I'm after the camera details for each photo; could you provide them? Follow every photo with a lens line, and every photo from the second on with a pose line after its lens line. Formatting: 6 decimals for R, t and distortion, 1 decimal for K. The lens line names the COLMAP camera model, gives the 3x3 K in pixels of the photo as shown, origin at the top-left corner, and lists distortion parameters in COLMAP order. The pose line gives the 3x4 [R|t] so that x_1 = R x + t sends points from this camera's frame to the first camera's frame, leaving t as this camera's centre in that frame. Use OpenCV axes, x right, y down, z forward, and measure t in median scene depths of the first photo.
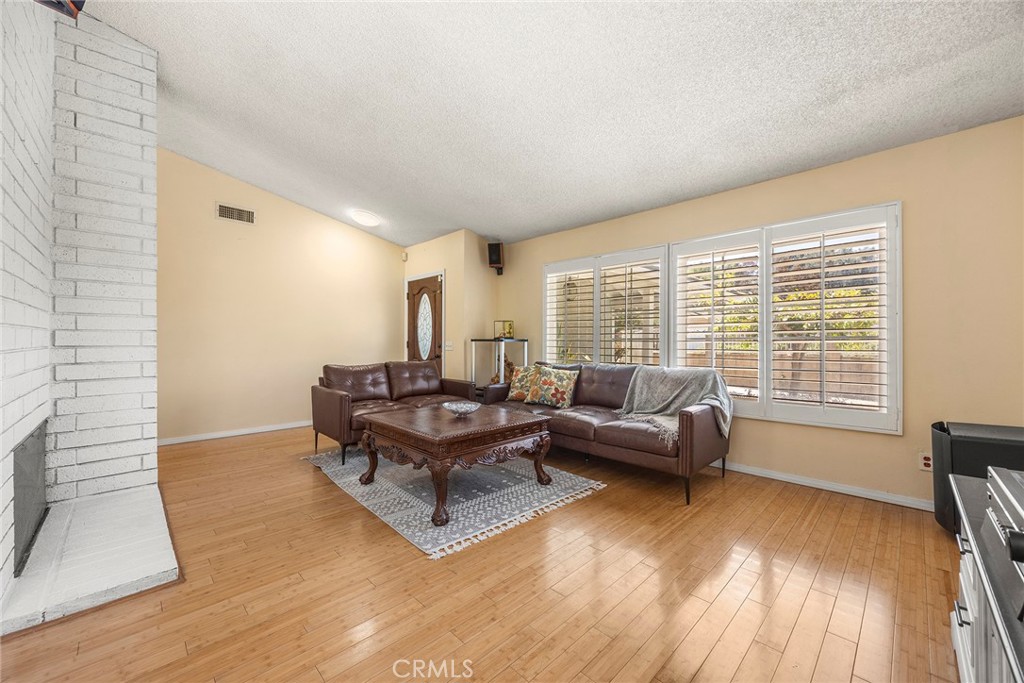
lens RADIAL K [[397.9, 0, 511.9], [0, 397.9, 338.8], [0, 0, 1]] dist [-0.000475, 0.000397]
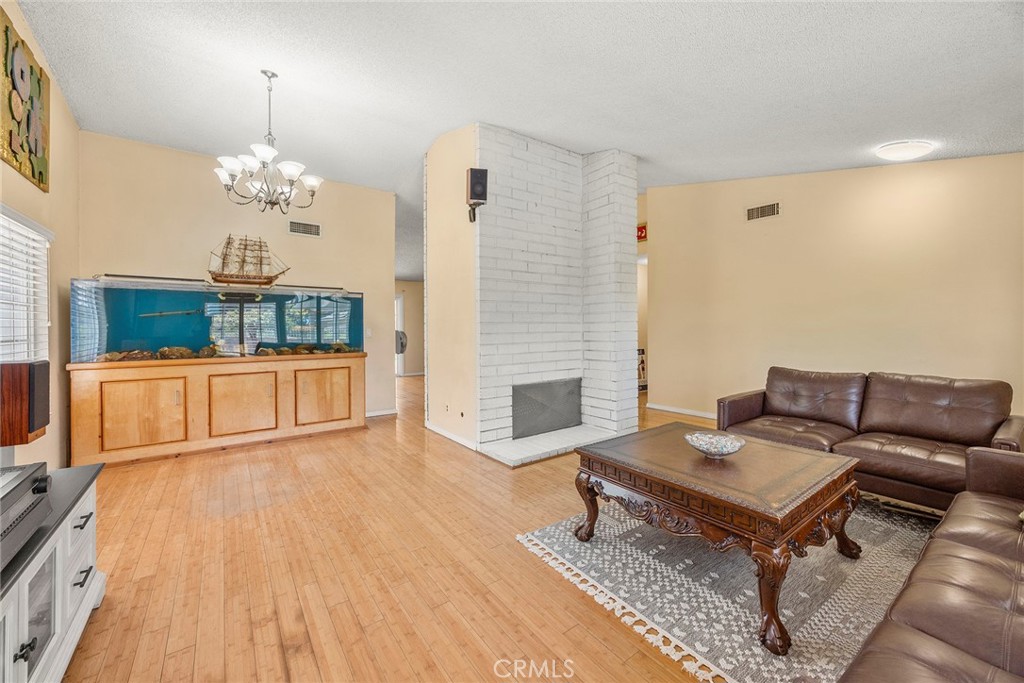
lens RADIAL K [[397.9, 0, 512.1], [0, 397.9, 334.1], [0, 0, 1]] dist [-0.000475, 0.000397]
pose [[-0.148005, 0.014643, -0.988878, 0.753305], [0.011528, 0.999848, 0.013080, -0.039942], [0.988919, -0.009464, -0.148152, 0.937396]]
